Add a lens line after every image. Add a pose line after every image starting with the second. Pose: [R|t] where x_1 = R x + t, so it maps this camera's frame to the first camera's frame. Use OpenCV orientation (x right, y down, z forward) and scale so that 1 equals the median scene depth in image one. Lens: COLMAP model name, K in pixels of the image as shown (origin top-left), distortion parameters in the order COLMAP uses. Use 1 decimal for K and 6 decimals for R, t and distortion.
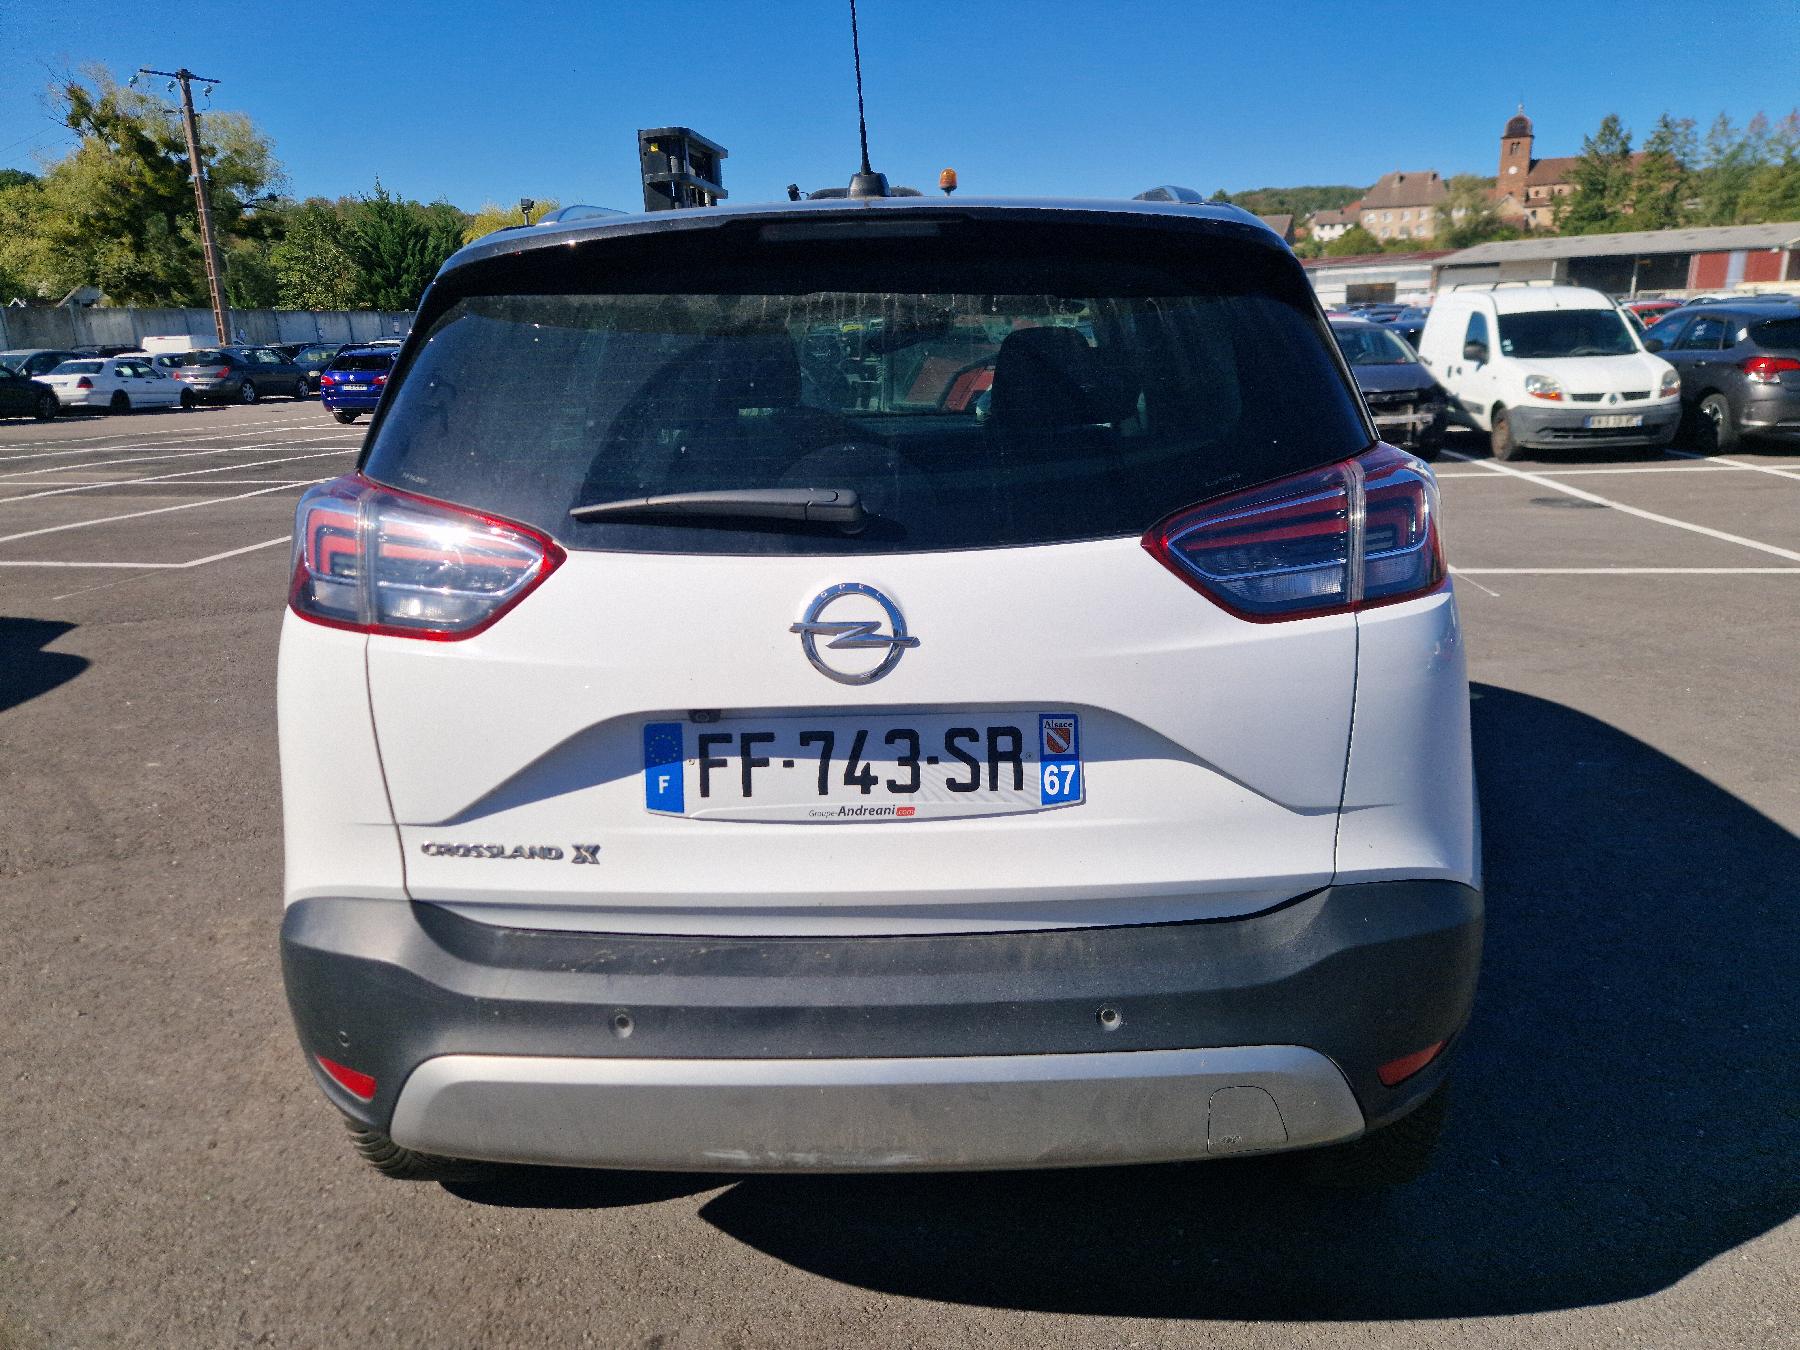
lens RADIAL K [[1218.9, 0, 908.1], [0, 1218.9, 677.7], [0, 0, 1]] dist [0.082160, -0.055972]
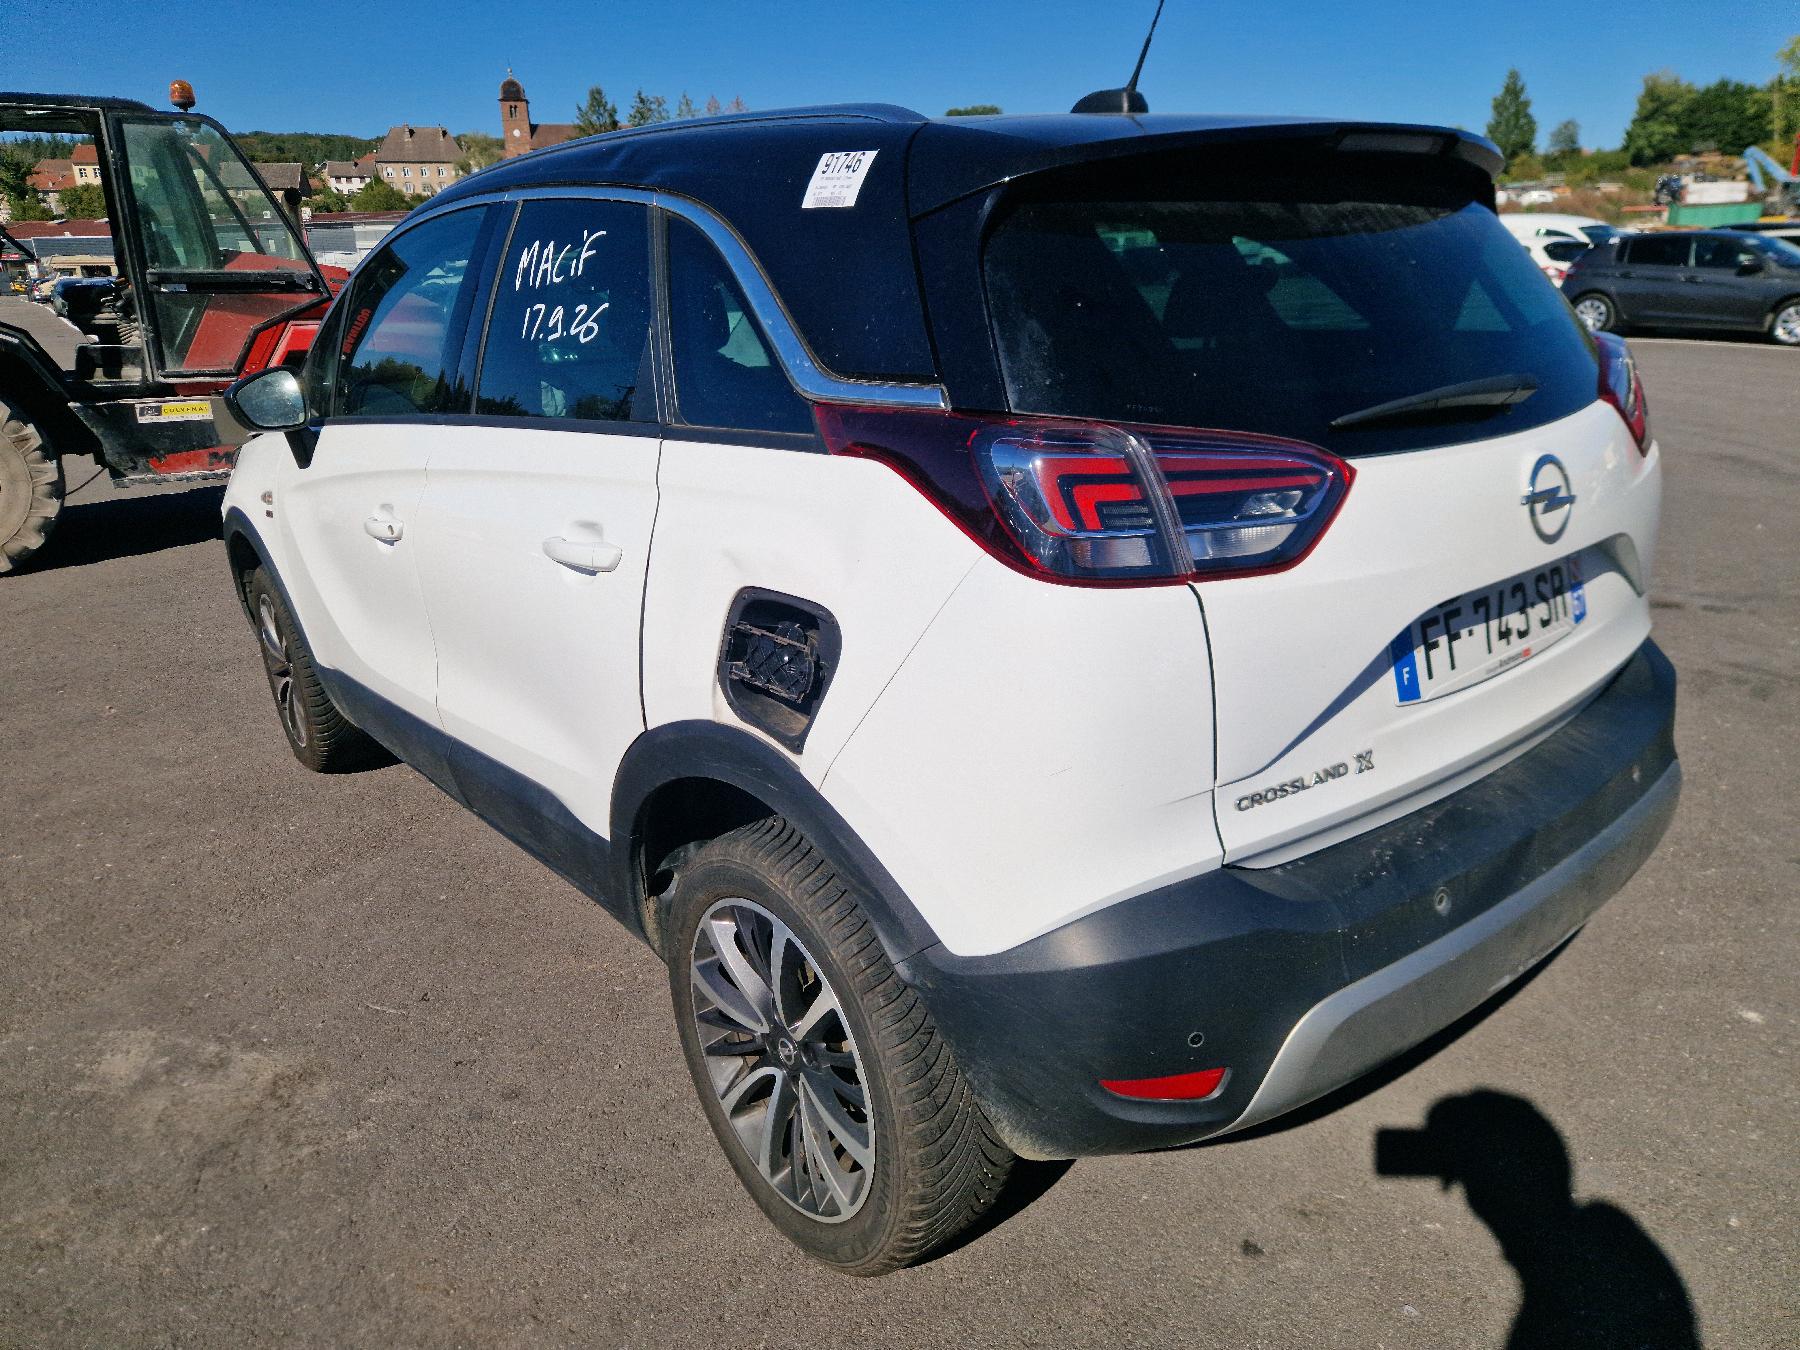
lens RADIAL K [[1234.5, 0, 898.8], [0, 1234.5, 723.1], [0, 0, 1]] dist [0.005804, 0.002934]
pose [[0.747253, -0.235312, 0.621483, -0.199962], [0.195838, 0.971654, 0.132427, -0.016559], [-0.635027, 0.022754, 0.772154, 0.077273]]
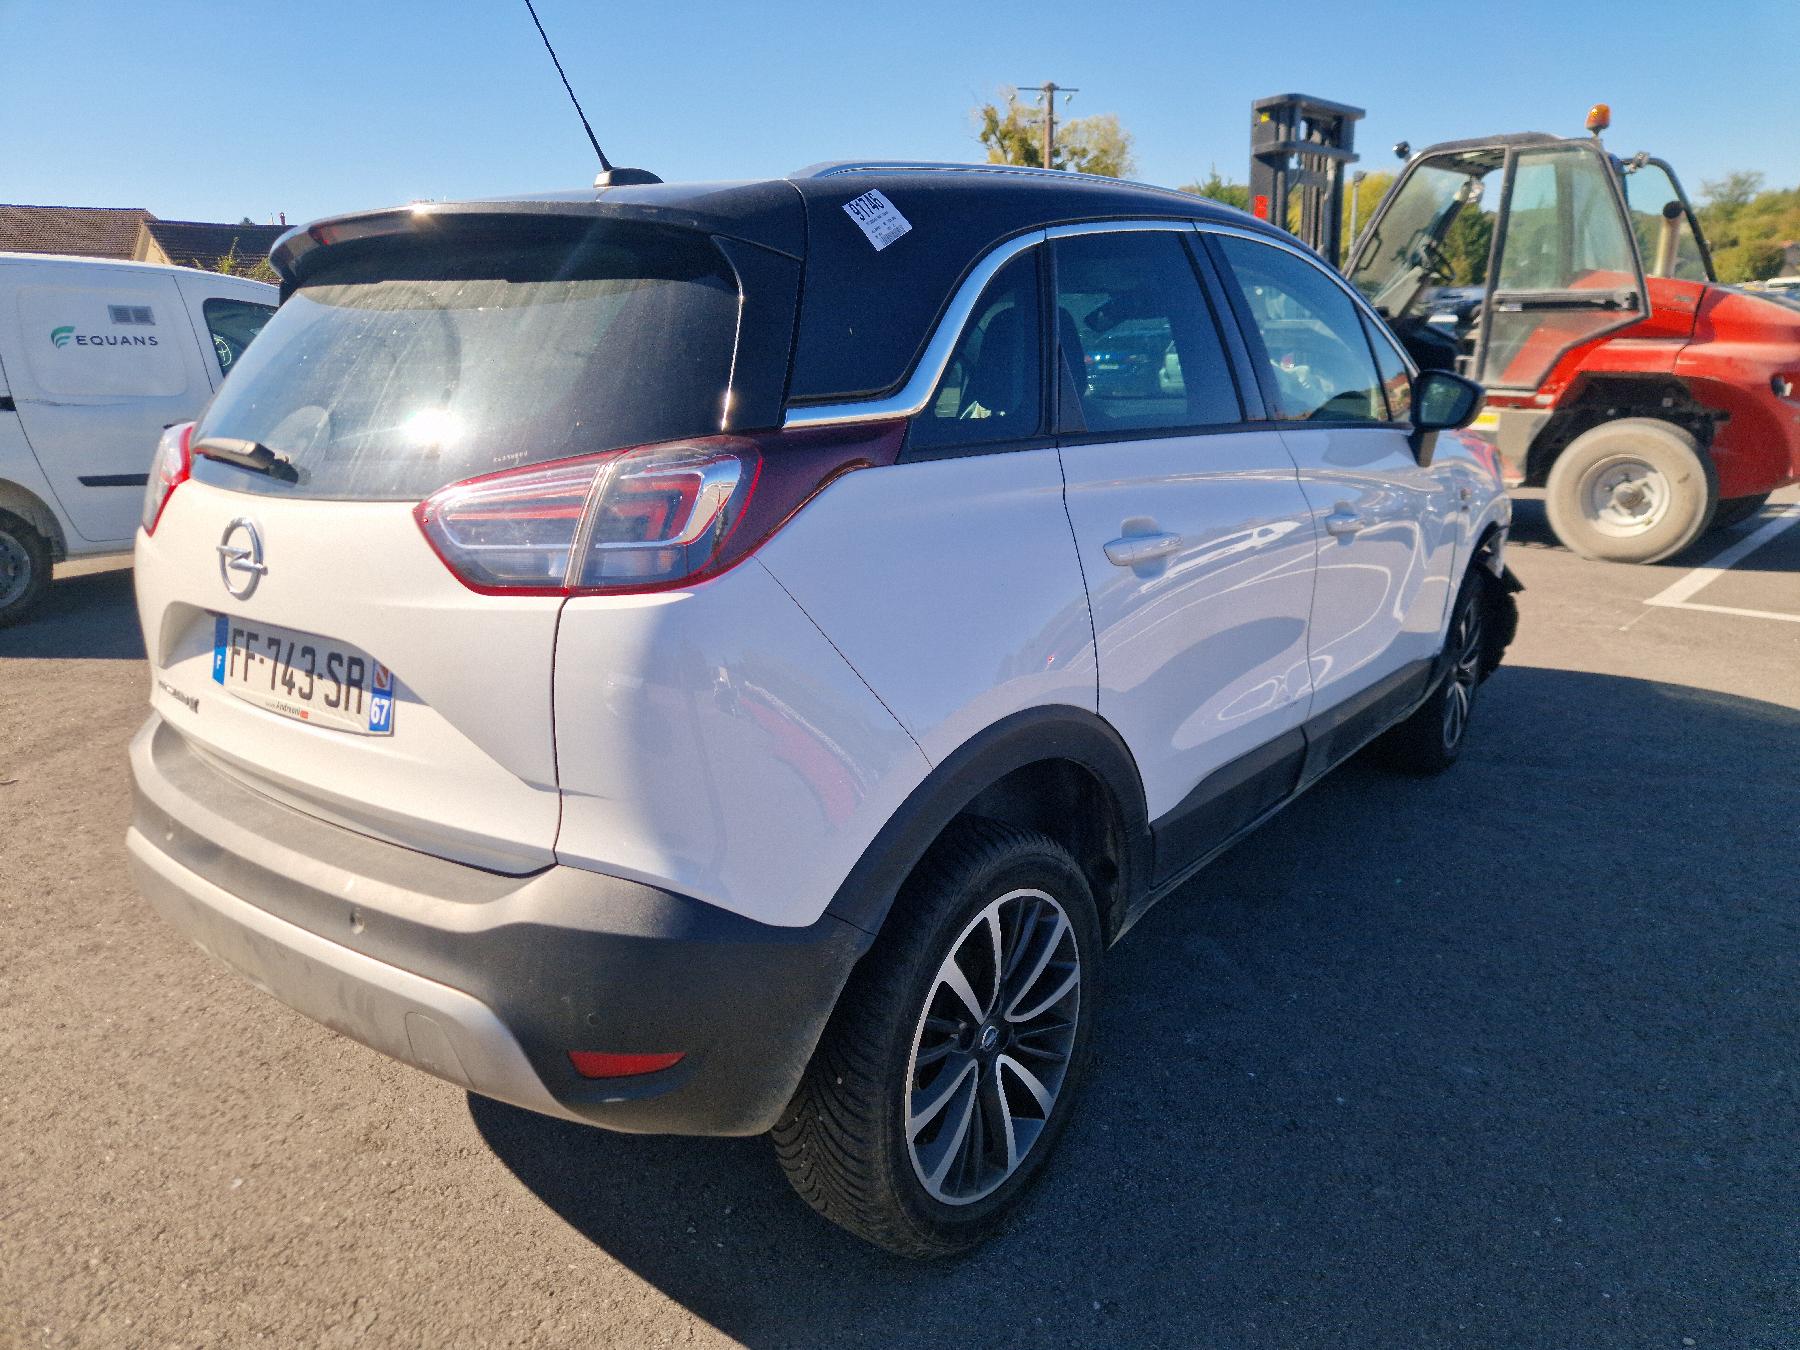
lens RADIAL K [[1218.9, 0, 908.1], [0, 1218.9, 677.7], [0, 0, 1]] dist [0.082160, -0.055972]
pose [[0.807220, 0.163626, -0.567118, 0.193181], [-0.153369, 0.985951, 0.066168, -0.016349], [0.569978, 0.033566, 0.820974, 0.055388]]
